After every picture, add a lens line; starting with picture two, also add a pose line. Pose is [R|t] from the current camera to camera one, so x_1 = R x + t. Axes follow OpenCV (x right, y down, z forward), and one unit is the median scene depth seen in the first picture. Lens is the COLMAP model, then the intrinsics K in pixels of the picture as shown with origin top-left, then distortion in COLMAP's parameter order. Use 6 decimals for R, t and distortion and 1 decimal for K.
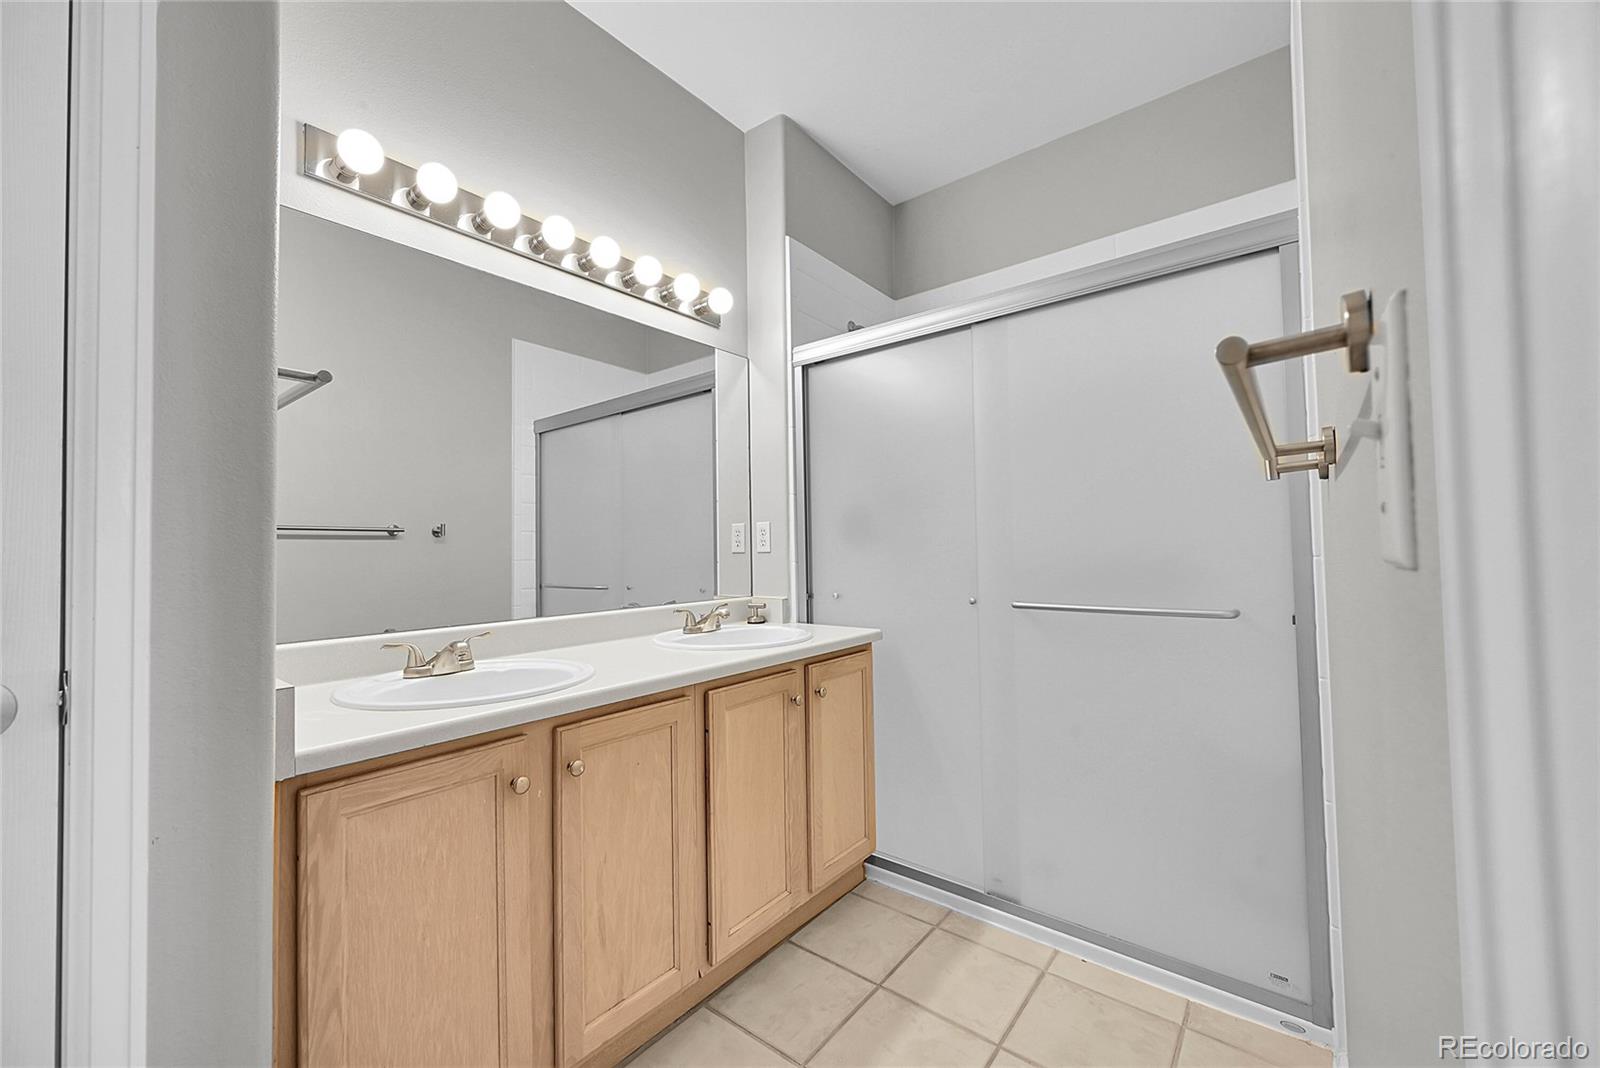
lens RADIAL K [[622.5, 0, 804.4], [0, 622.5, 533.4], [0, 0, 1]] dist [-0.002348, 0.000042]
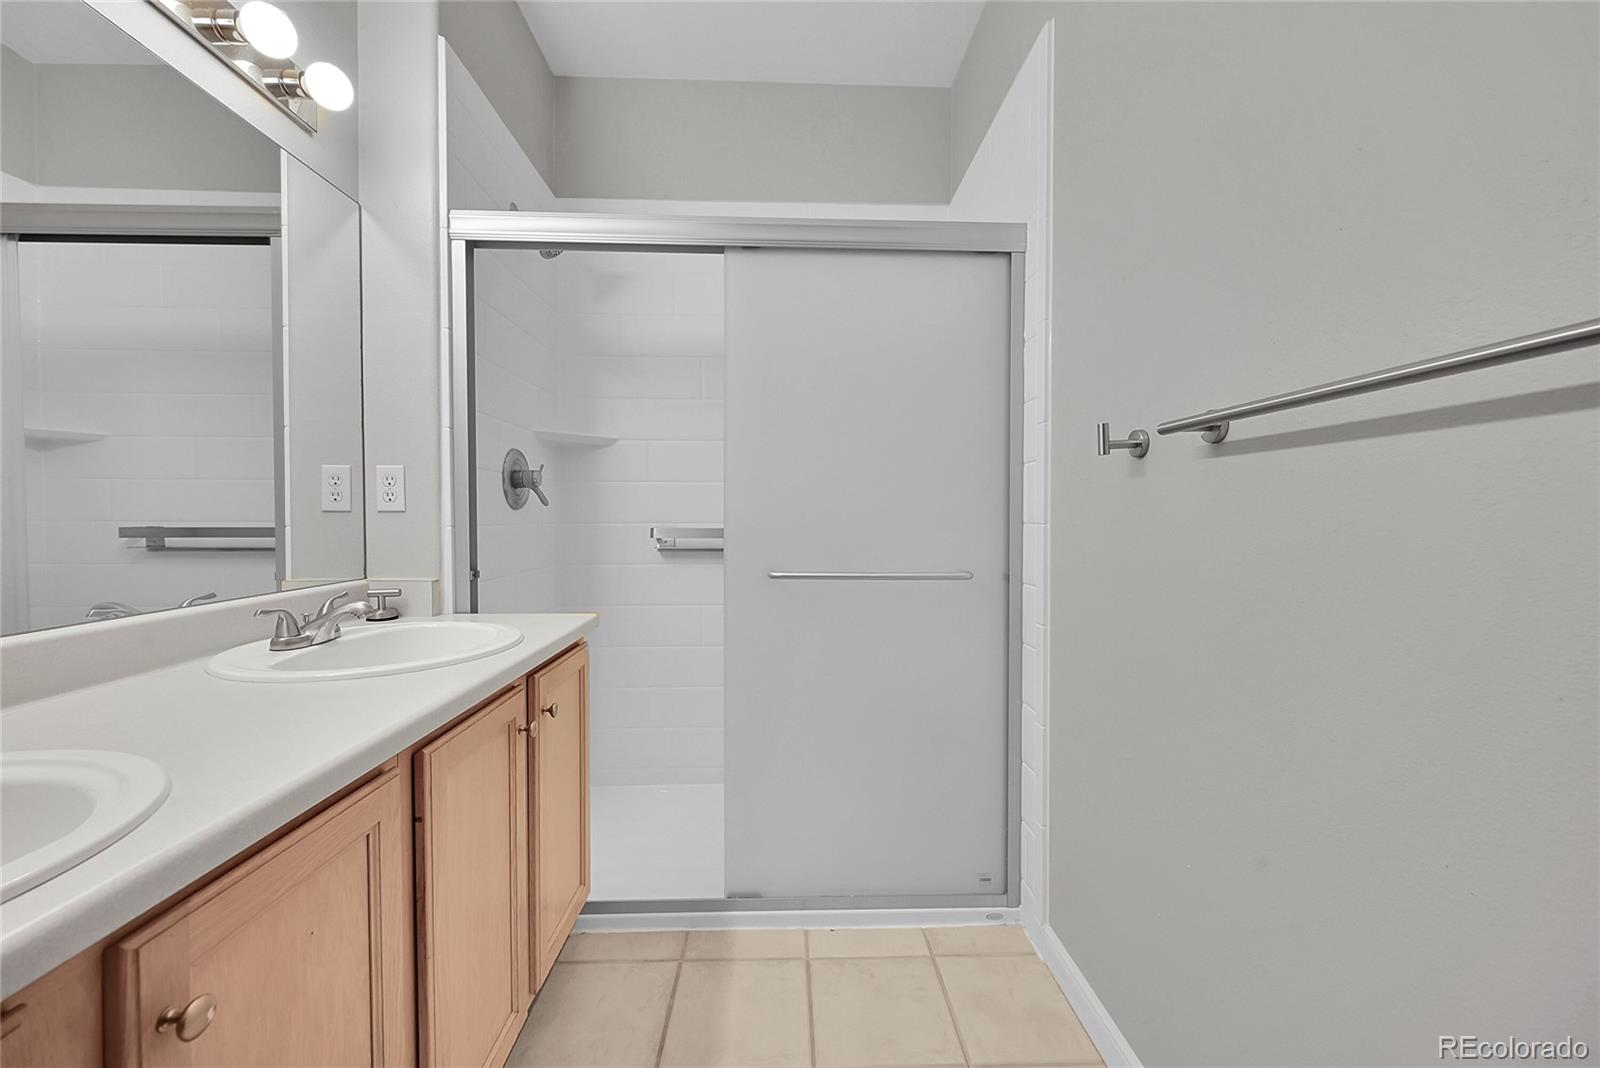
lens RADIAL K [[623.5, 0, 801.0], [0, 623.5, 528.3], [0, 0, 1]] dist [-0.001952, -0.000085]
pose [[0.759255, 0.002680, 0.650787, -0.262367], [-0.033380, 0.998836, 0.034830, 0.017325], [-0.649936, -0.048168, 0.758461, 0.346565]]
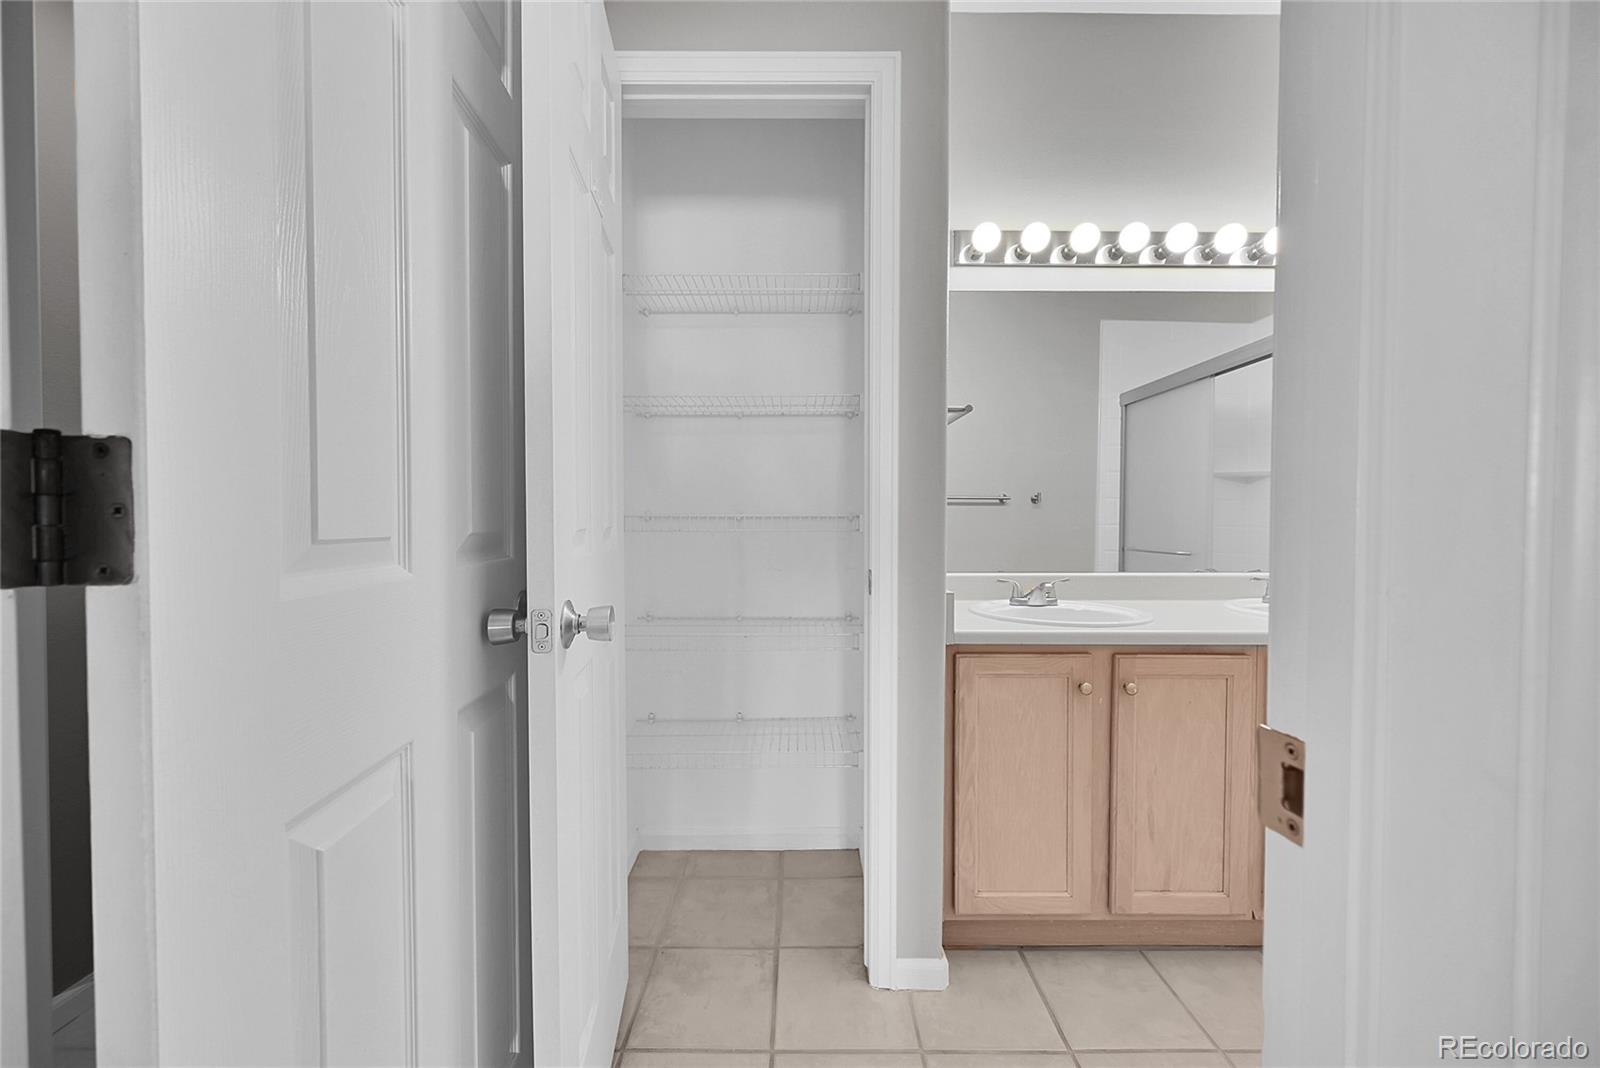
lens RADIAL K [[601.0, 0, 800.0], [0, 601.0, 534.0], [0, 0, 1]] dist [-0.000753, 0.000044]
pose [[0.615953, 0.037349, -0.786897, 0.135077], [0.009101, 0.998471, 0.054515, -0.008028], [0.787730, -0.040741, 0.614672, -0.214674]]
